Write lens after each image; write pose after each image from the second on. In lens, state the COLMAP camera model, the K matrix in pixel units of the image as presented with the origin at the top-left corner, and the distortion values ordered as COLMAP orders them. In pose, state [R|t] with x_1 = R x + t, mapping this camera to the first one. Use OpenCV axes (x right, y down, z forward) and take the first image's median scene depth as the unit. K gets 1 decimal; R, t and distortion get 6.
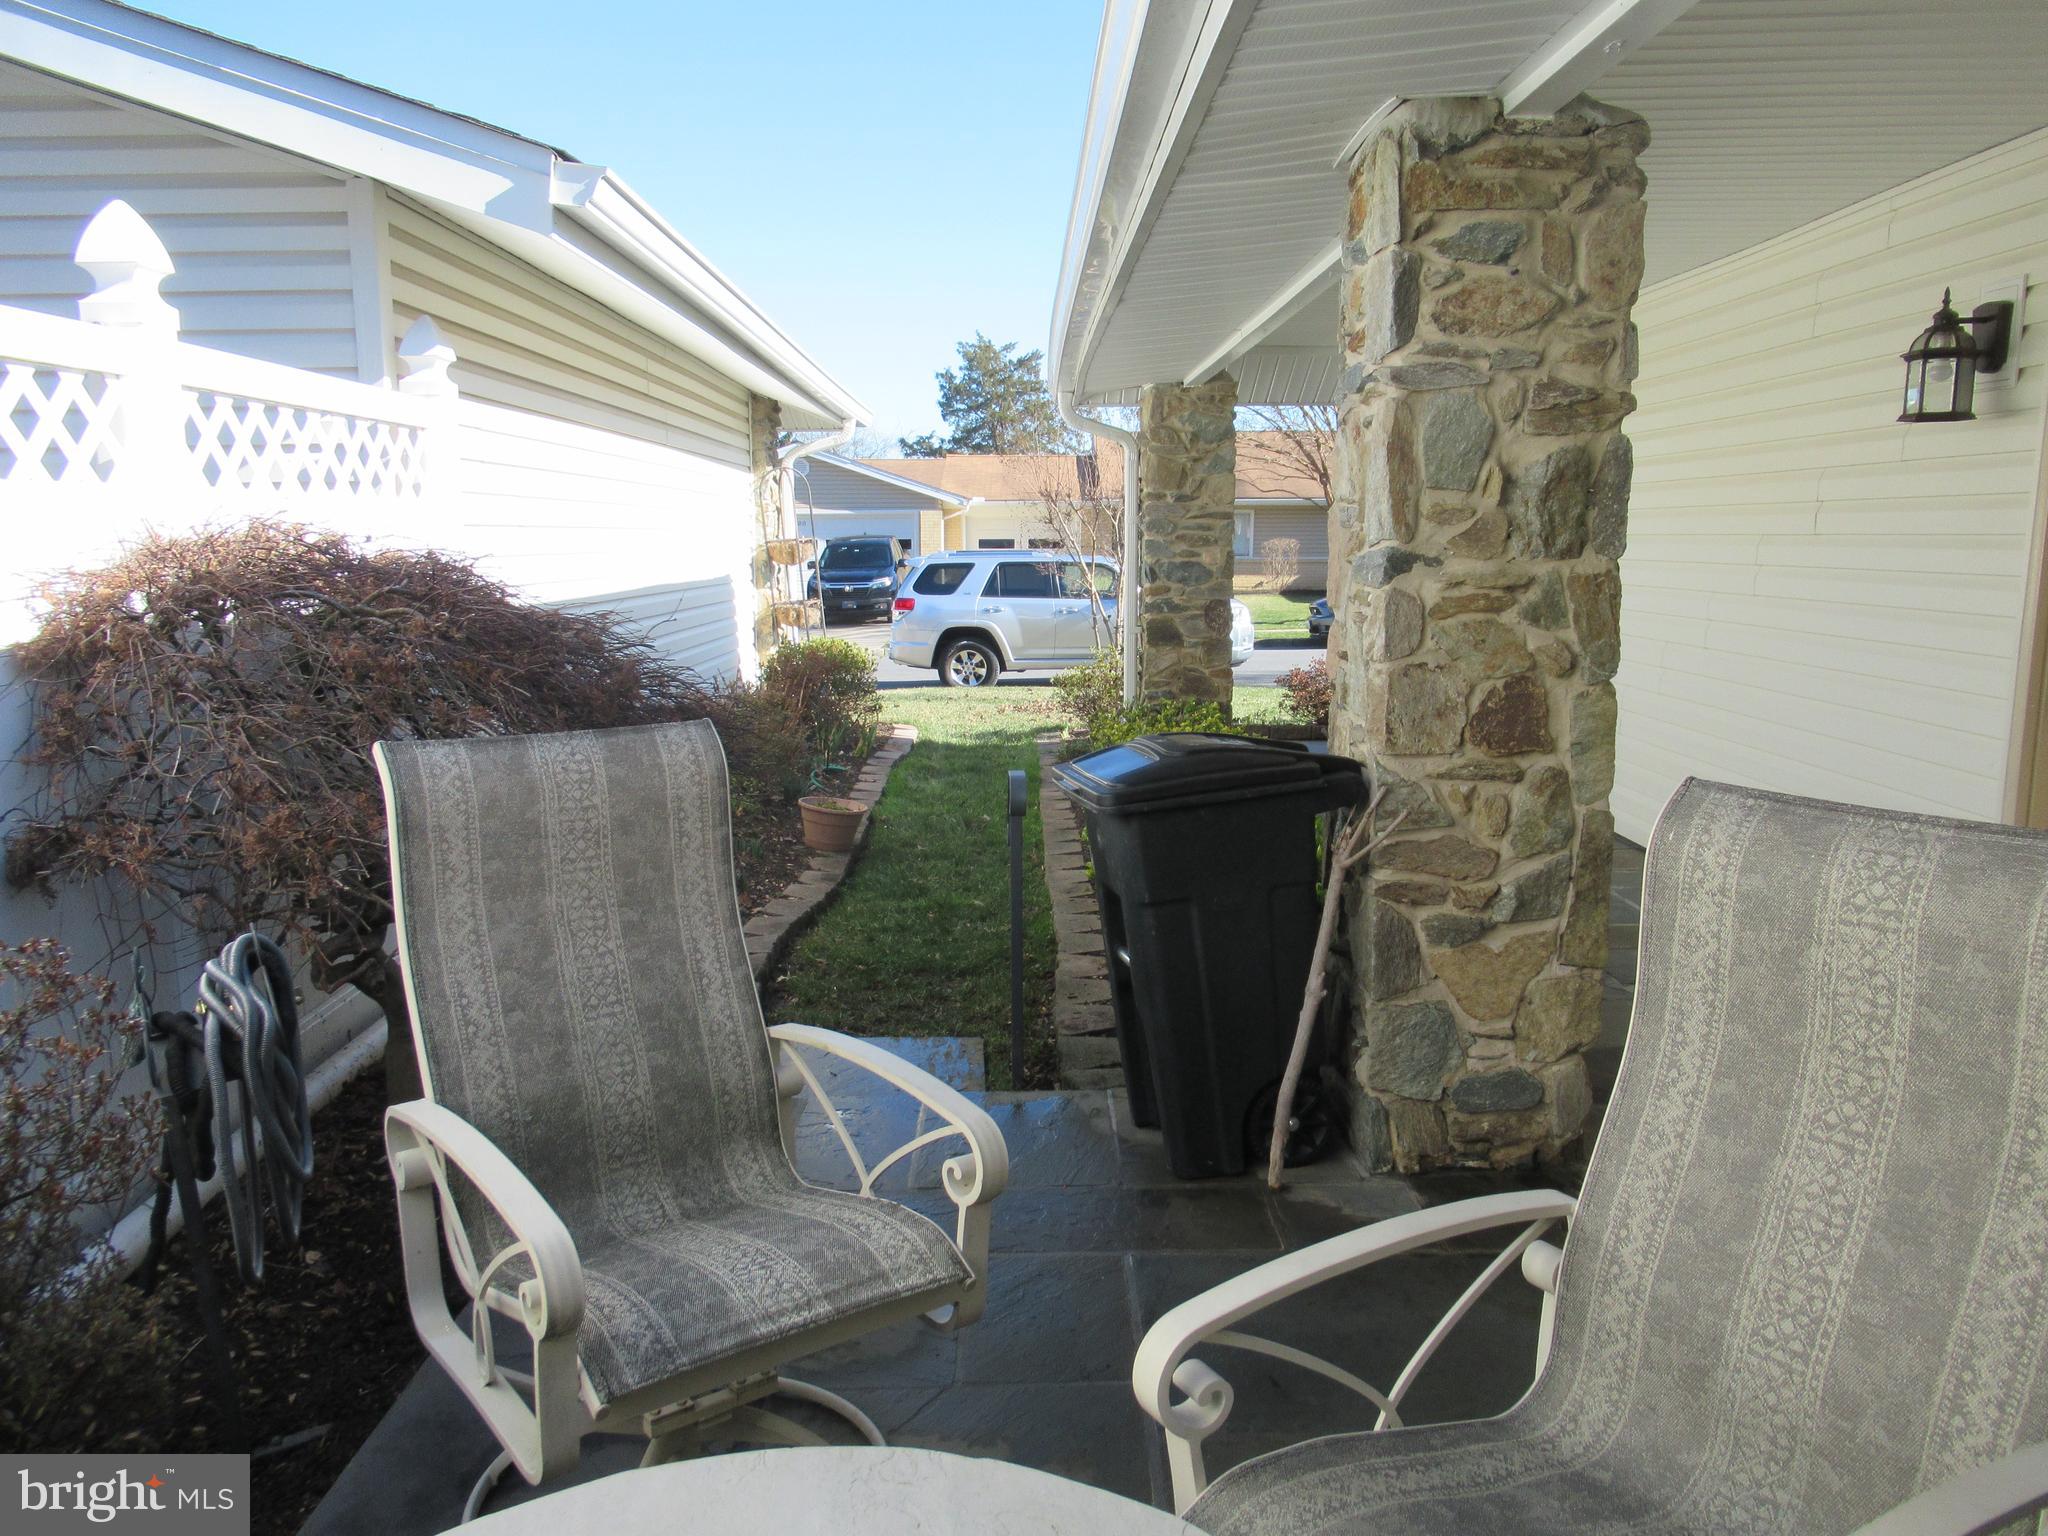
lens RADIAL K [[1496.9, 0, 1019.9], [0, 1496.9, 772.2], [0, 0, 1]] dist [-0.033224, 0.004065]
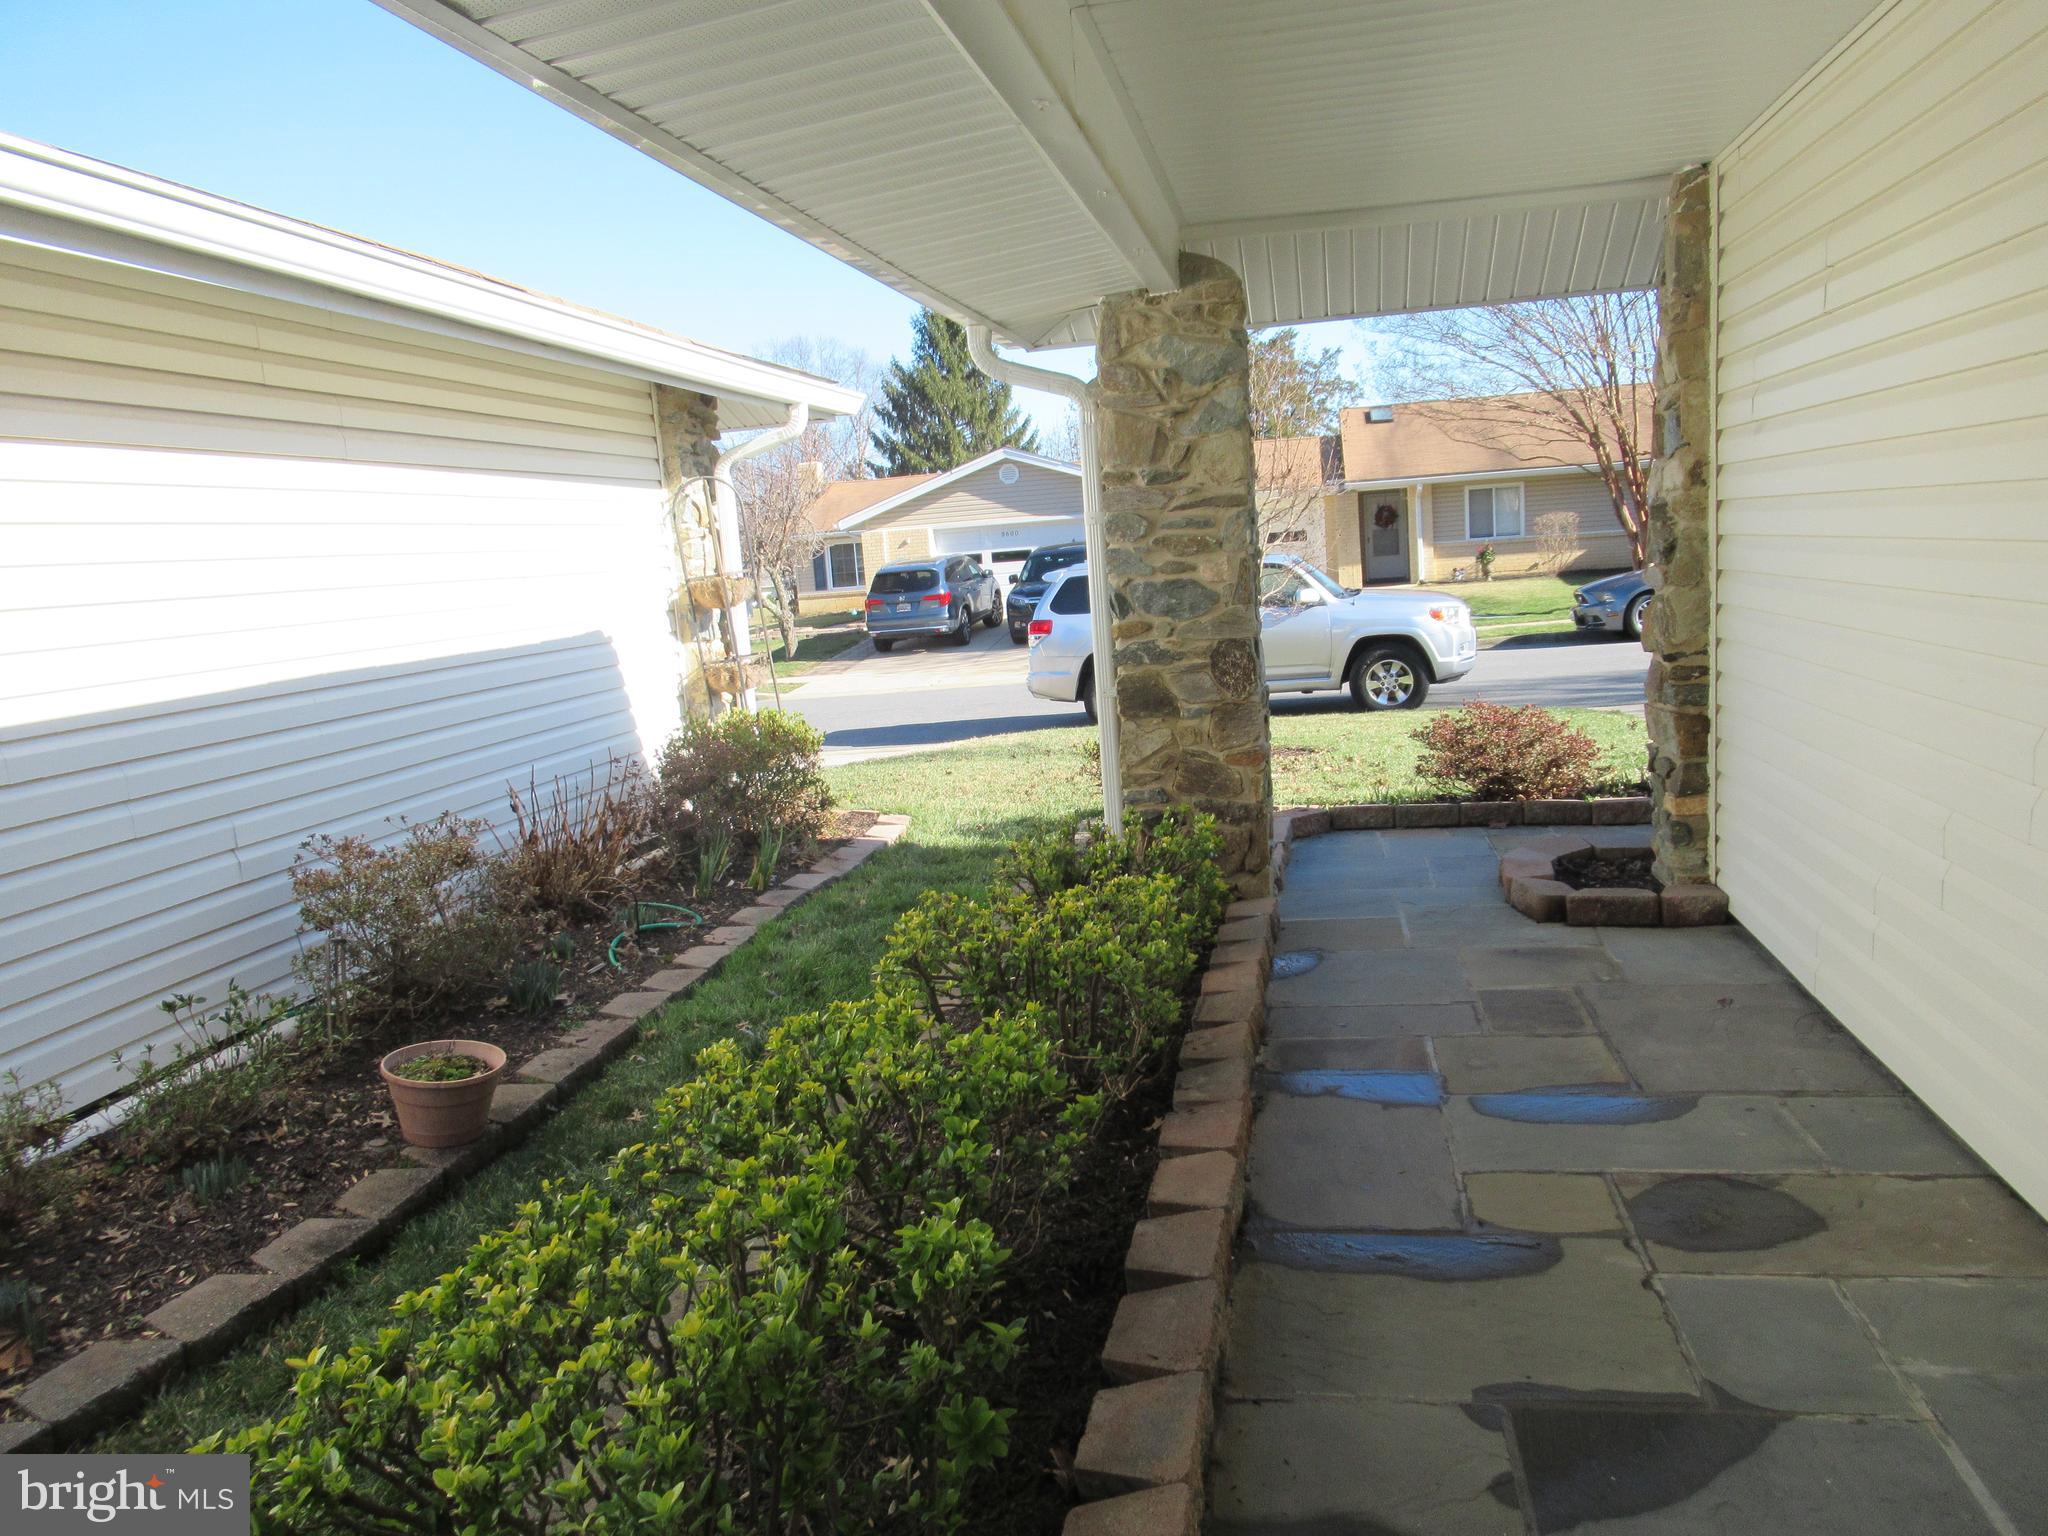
lens RADIAL K [[1496.9, 0, 1019.9], [0, 1496.9, 772.2], [0, 0, 1]] dist [-0.033224, 0.004065]
pose [[0.978899, -0.039022, -0.200583, 0.167298], [0.039022, 0.999231, -0.003955, -0.061299], [0.200583, -0.003956, 0.979669, 0.380023]]
